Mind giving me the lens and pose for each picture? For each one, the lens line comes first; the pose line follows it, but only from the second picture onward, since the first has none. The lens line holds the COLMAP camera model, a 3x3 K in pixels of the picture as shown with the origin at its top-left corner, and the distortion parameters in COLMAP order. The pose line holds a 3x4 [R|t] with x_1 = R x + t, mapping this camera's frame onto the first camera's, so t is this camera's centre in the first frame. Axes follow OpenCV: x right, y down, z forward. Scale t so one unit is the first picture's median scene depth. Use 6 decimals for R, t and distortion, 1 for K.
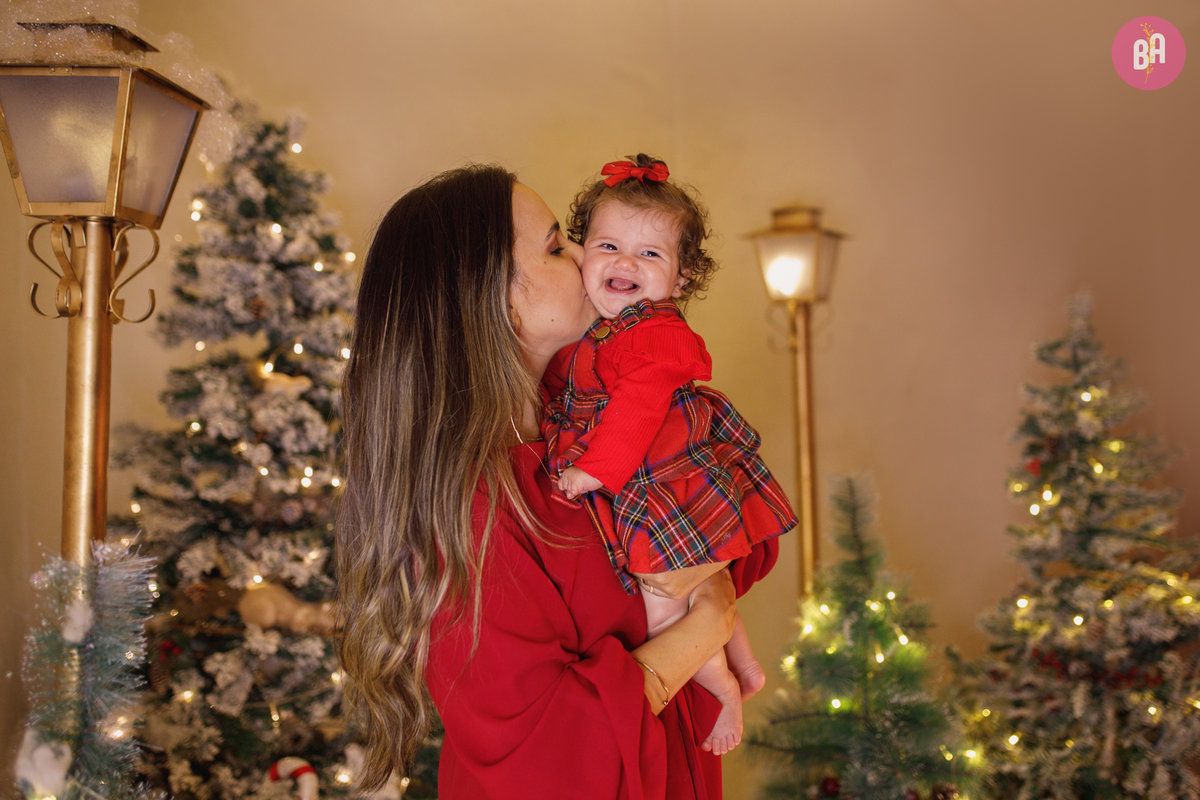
lens RADIAL K [[1231.7, 0, 619.6], [0, 1231.7, 395.1], [0, 0, 1]] dist [-0.010989, 0.000000]
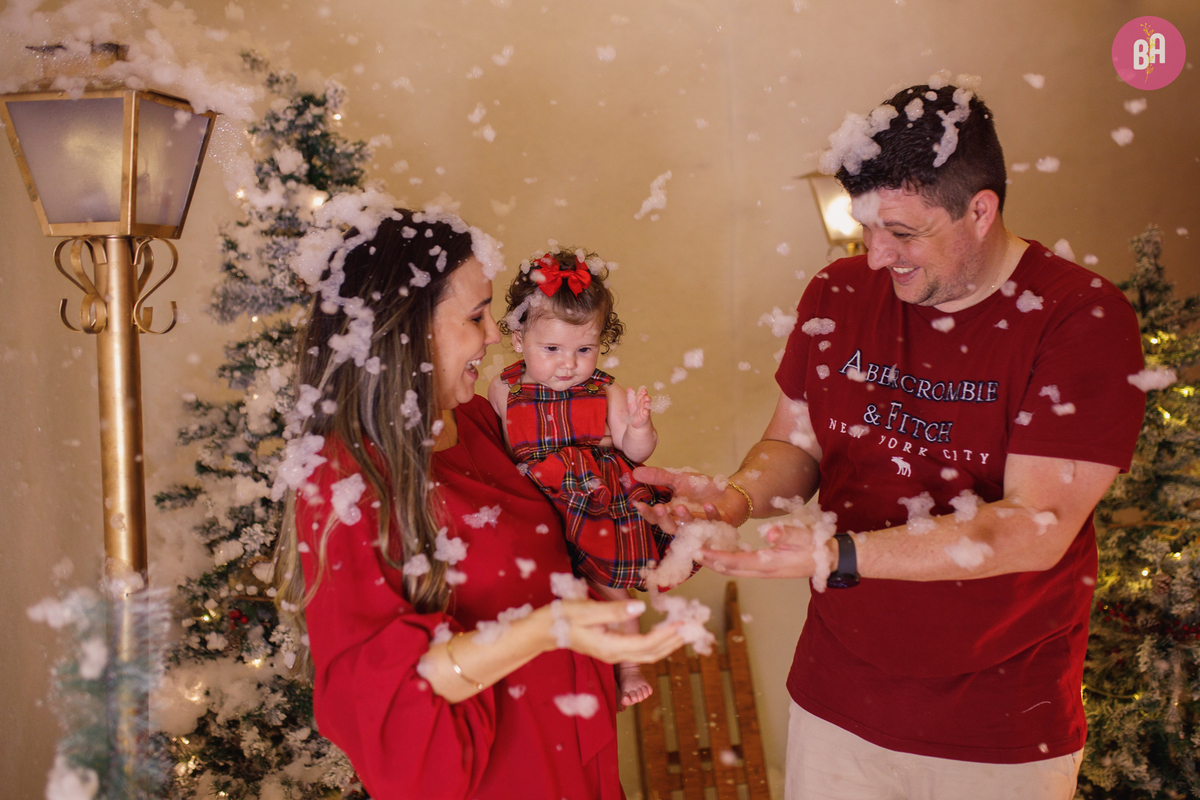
lens RADIAL K [[1231.7, 0, 613.6], [0, 1231.7, 388.6], [0, 0, 1]] dist [-0.010989, 0.000000]
pose [[0.995554, -0.028991, -0.089625, 0.047870], [0.035697, 0.996608, 0.074145, -0.050778], [0.087172, -0.077014, 0.993212, 0.009322]]
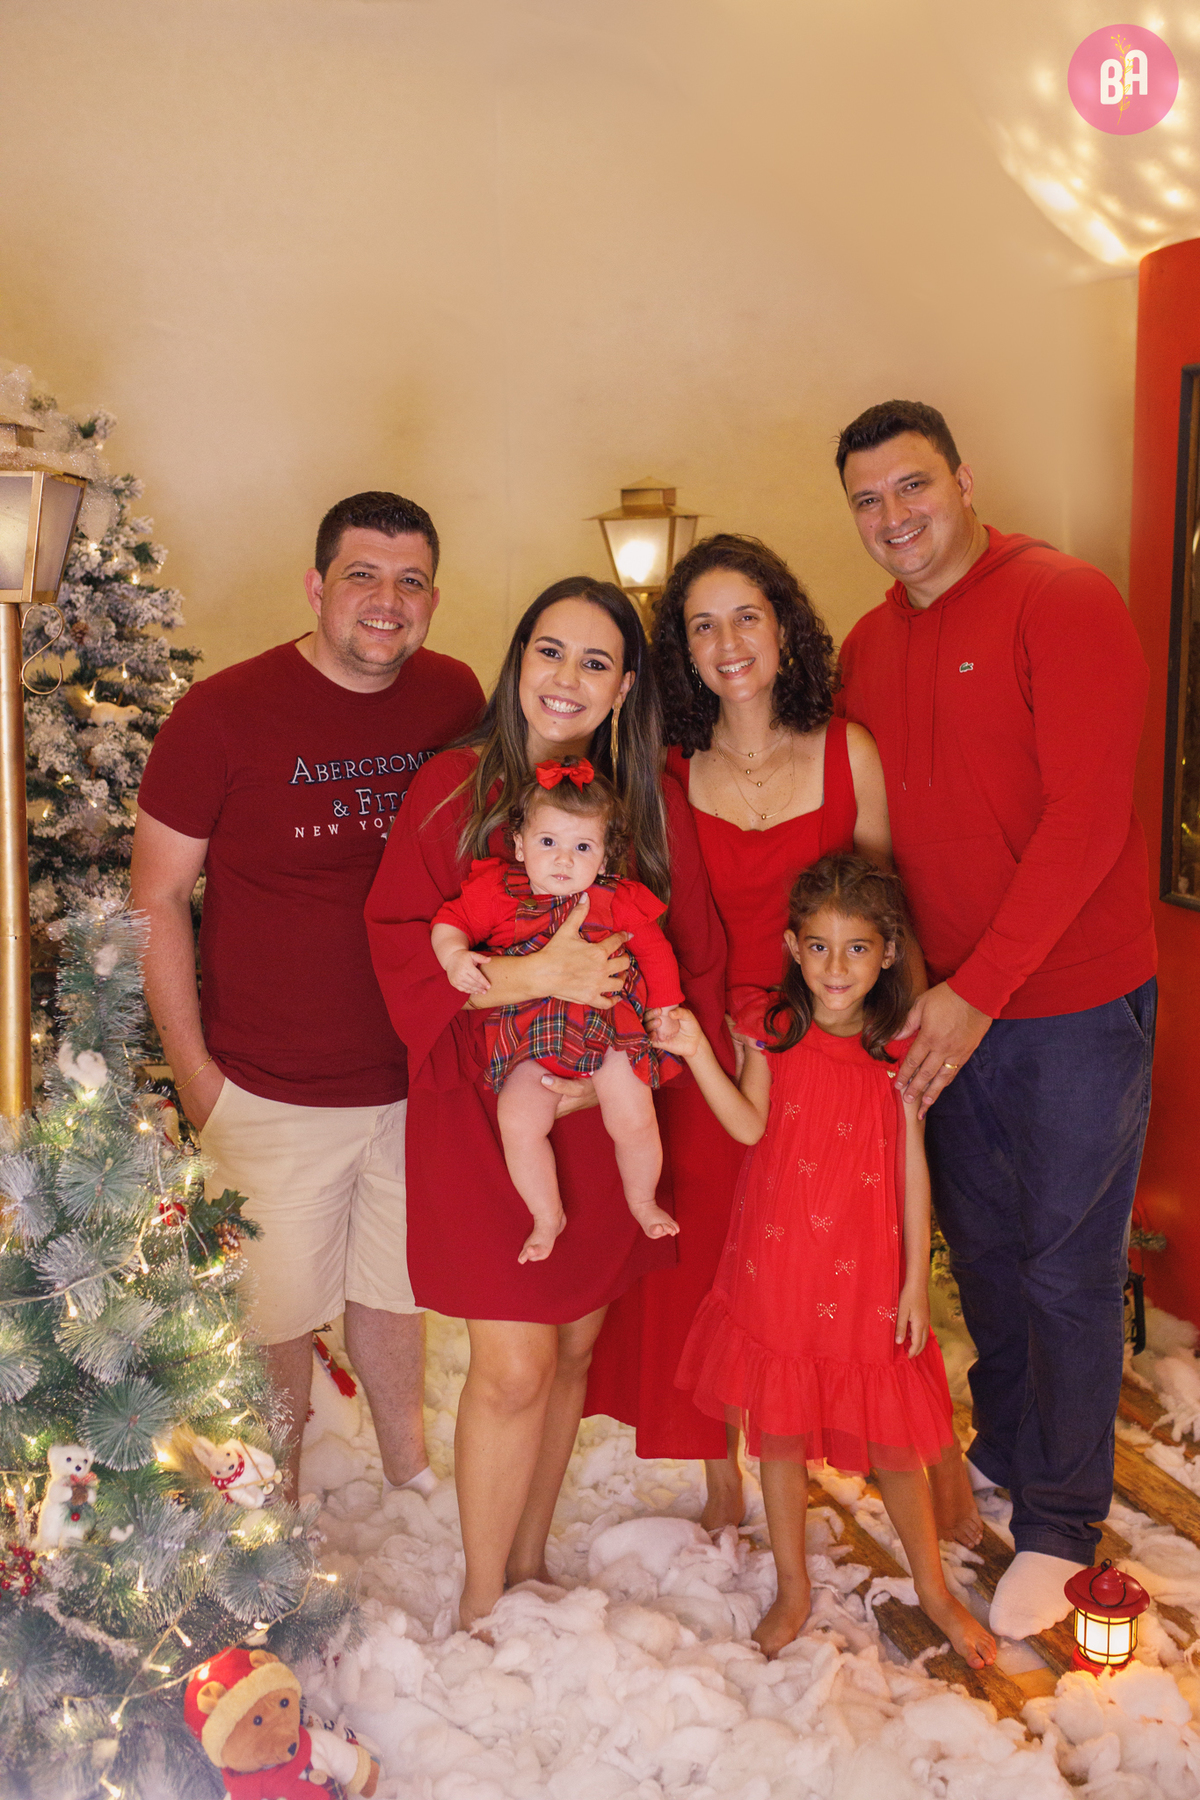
lens RADIAL K [[1847.5, 0, 641.5], [0, 1847.5, 887.5], [0, 0, 1]] dist [-0.010989, 0.000000]
pose [[0.991338, -0.031840, 0.127415, -0.054480], [0.012289, 0.988399, 0.151381, -0.086959], [-0.130757, -0.148504, 0.980229, -0.470894]]
